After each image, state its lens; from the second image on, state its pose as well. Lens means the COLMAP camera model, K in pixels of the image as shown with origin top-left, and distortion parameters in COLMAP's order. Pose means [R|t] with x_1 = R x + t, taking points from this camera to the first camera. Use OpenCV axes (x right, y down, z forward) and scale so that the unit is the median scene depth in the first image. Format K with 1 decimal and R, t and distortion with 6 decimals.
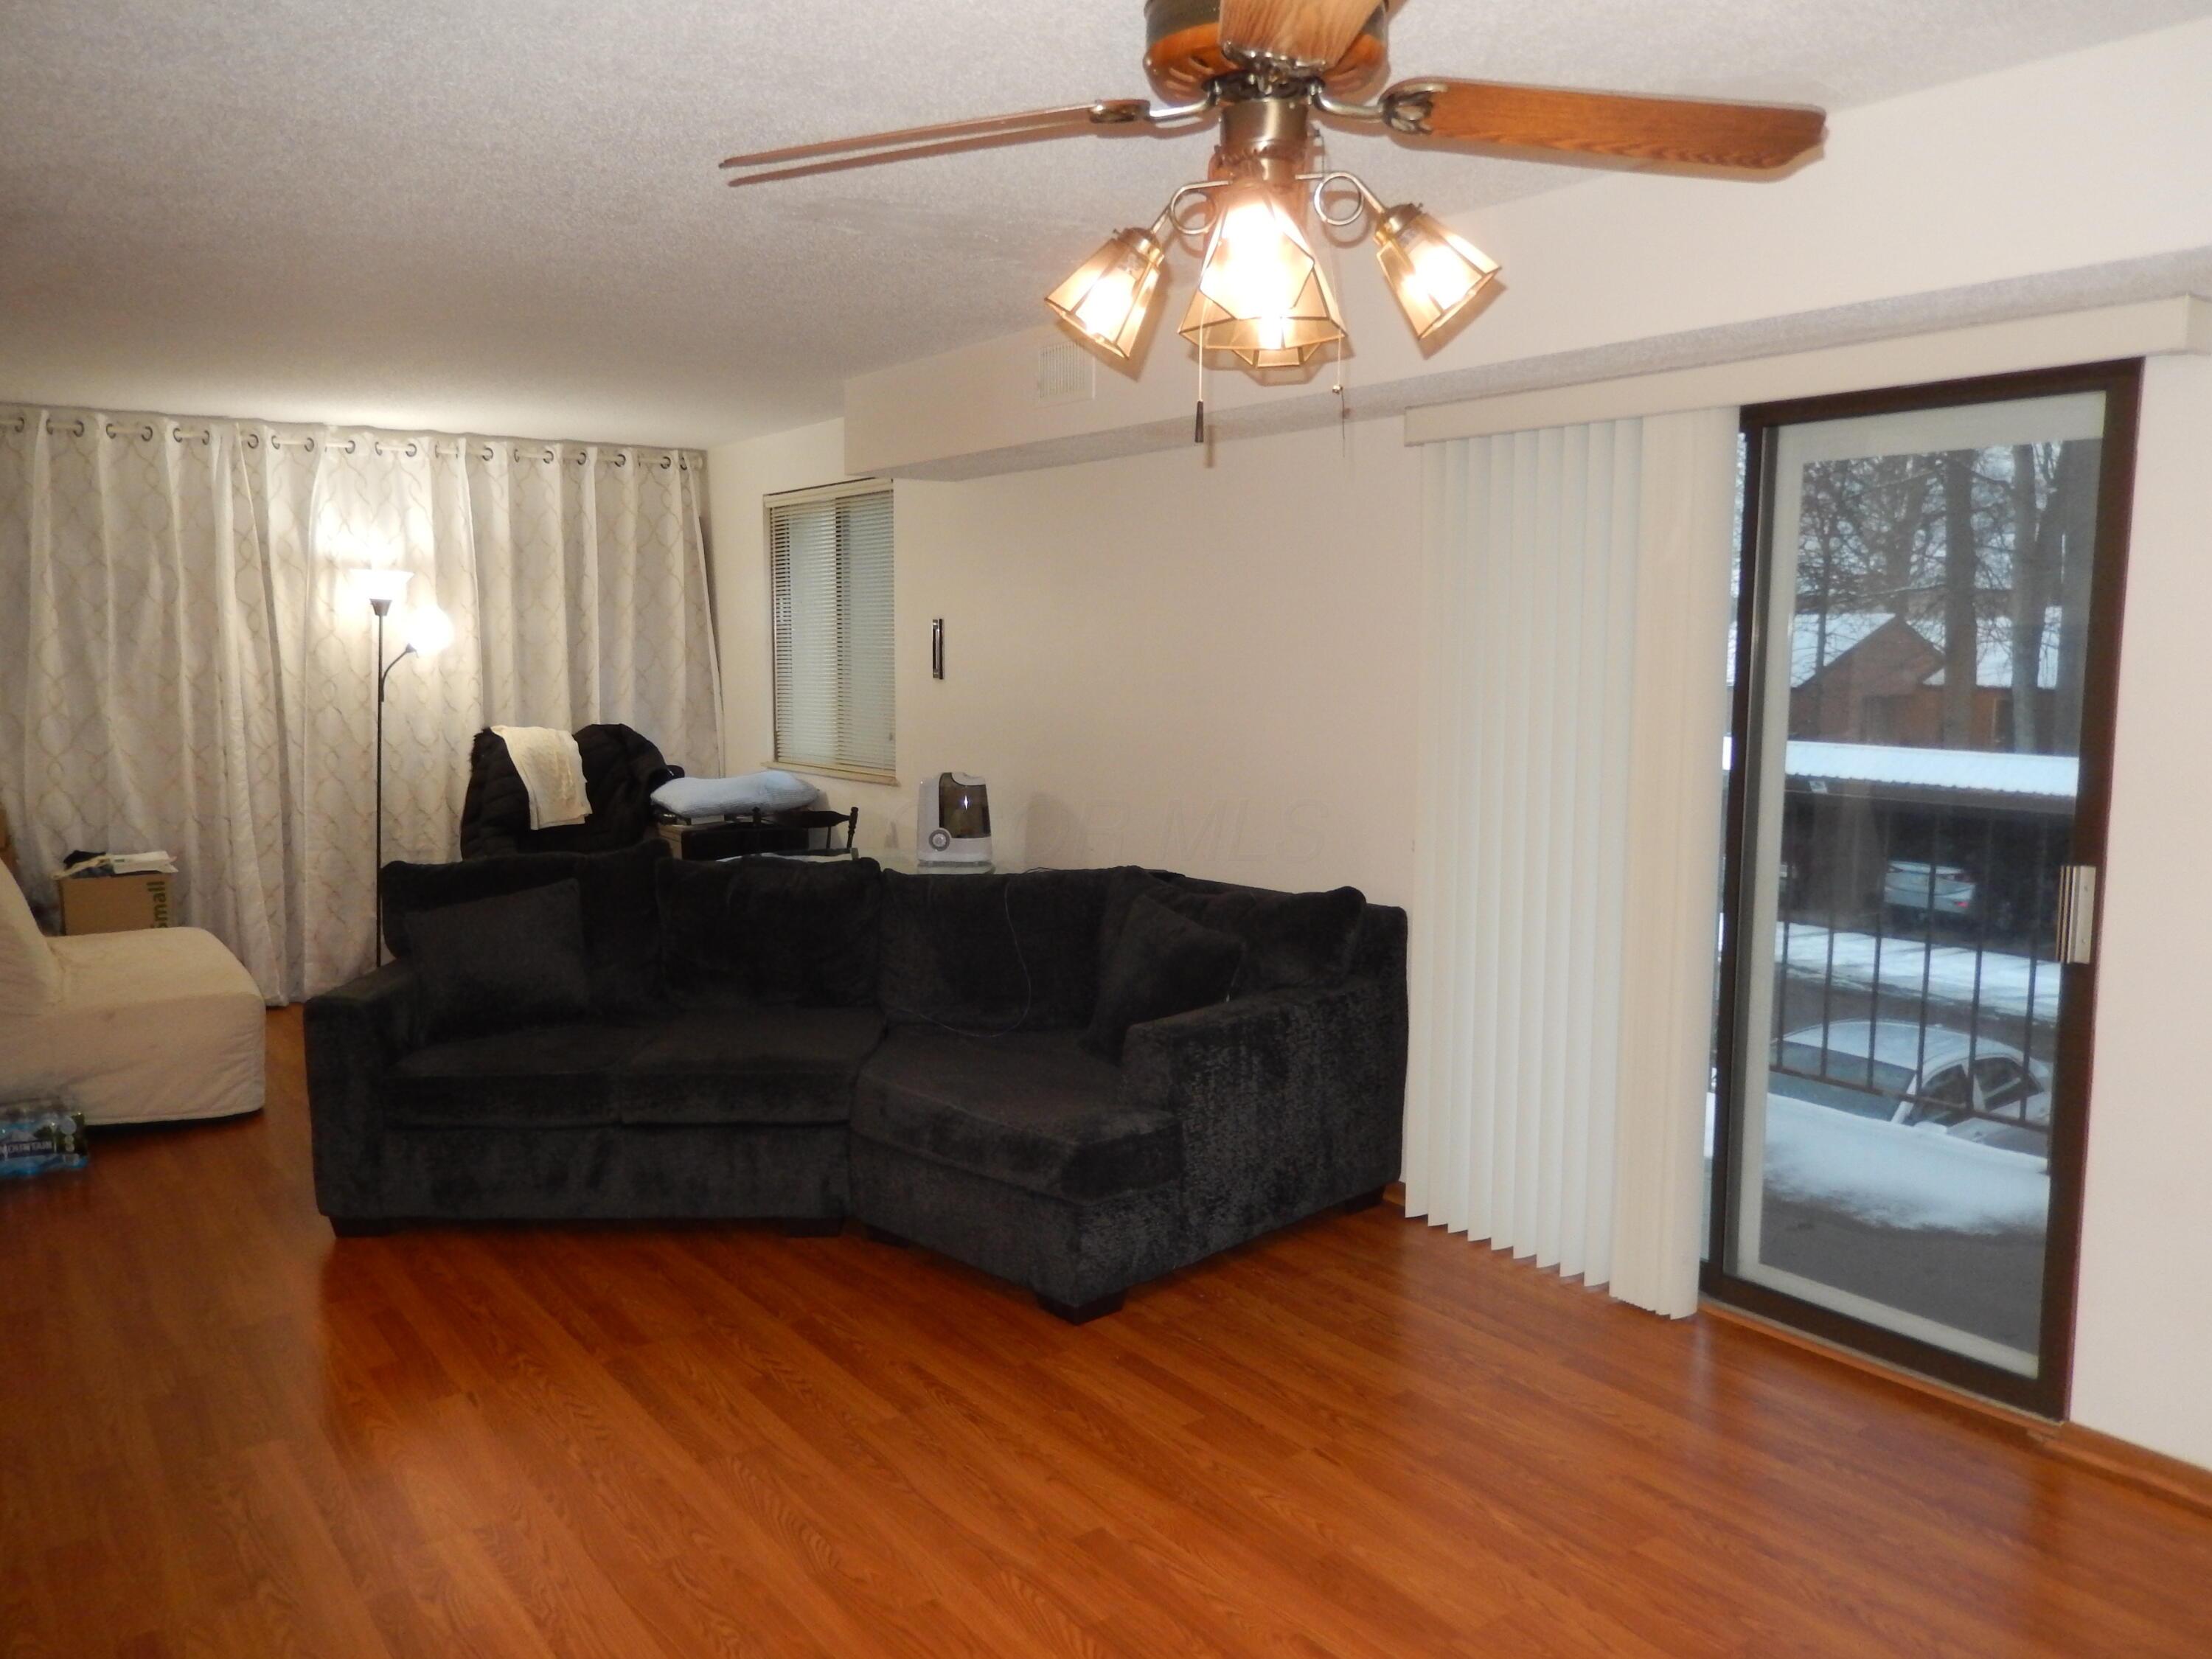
lens RADIAL K [[1671.3, 0, 1106.0], [0, 1671.3, 829.5], [0, 0, 1]] dist [-0.001920, -0.011501]
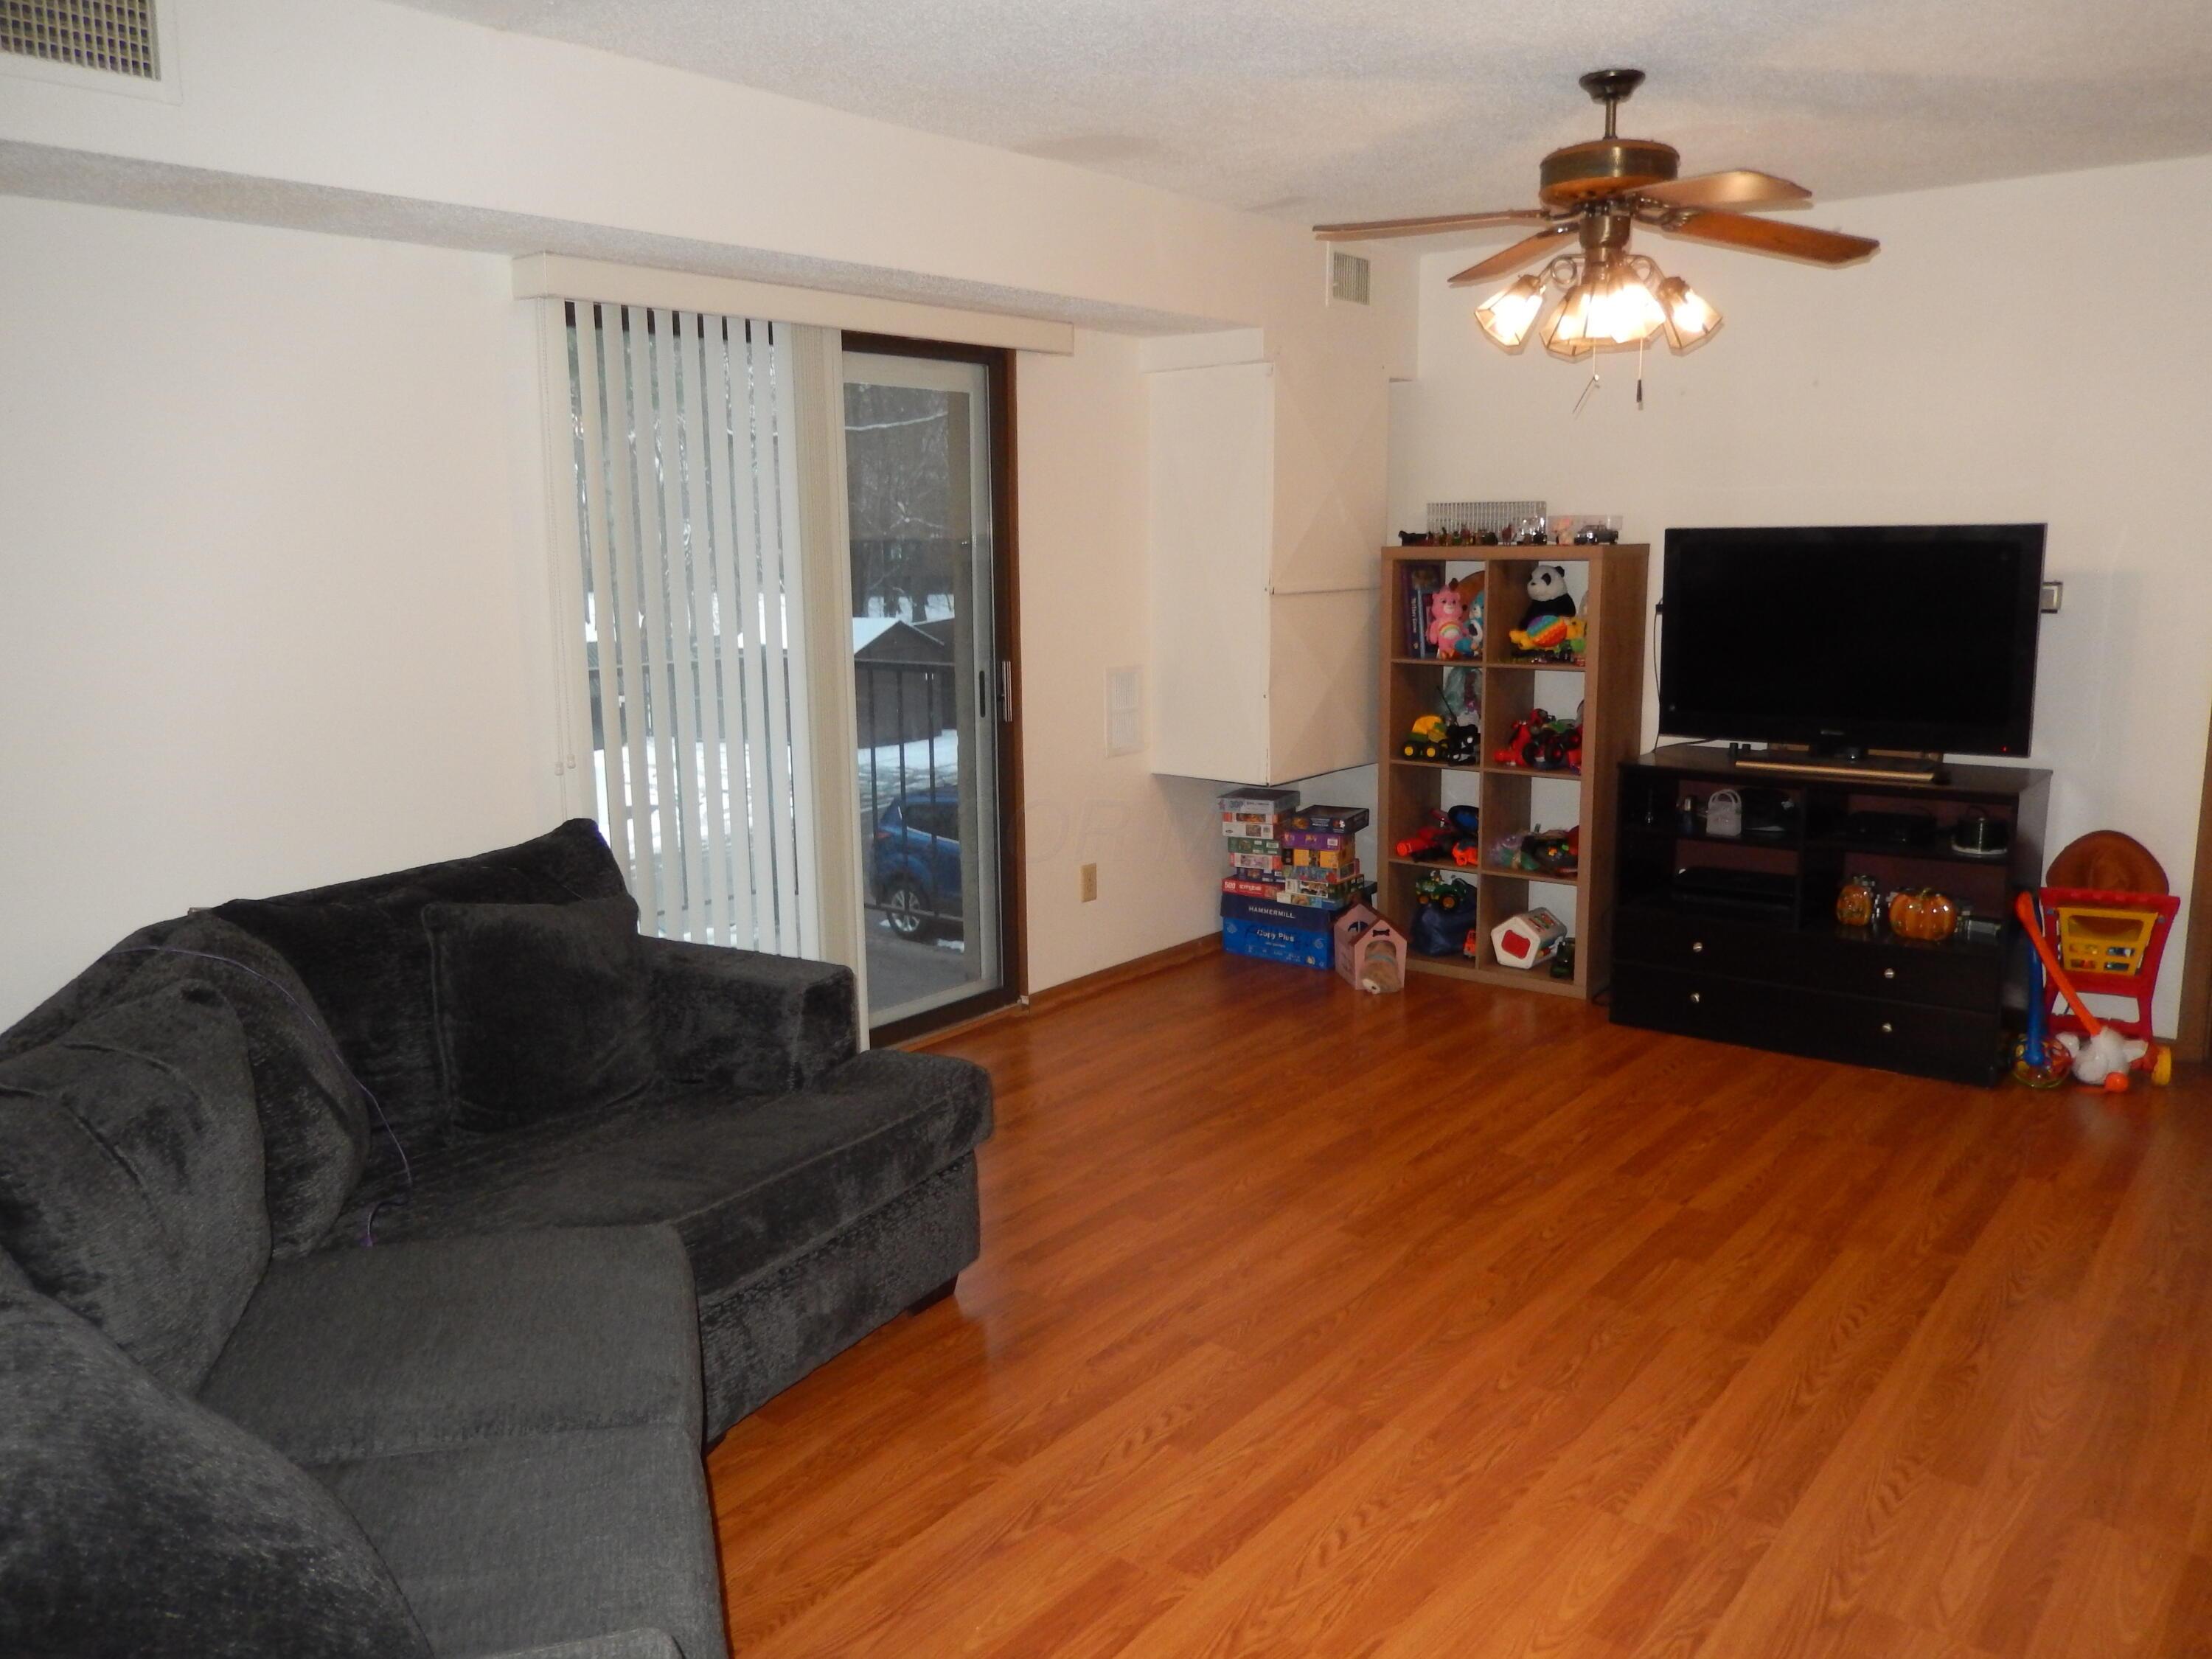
lens RADIAL K [[1801.1, 0, 1050.4], [0, 1801.1, 835.1], [0, 0, 1]] dist [0.107371, -0.000992]
pose [[-0.269711, -0.159725, 0.949602, -1.072323], [0.129022, 0.971261, 0.200013, -0.151841], [-0.954258, 0.176466, -0.241352, 1.336169]]
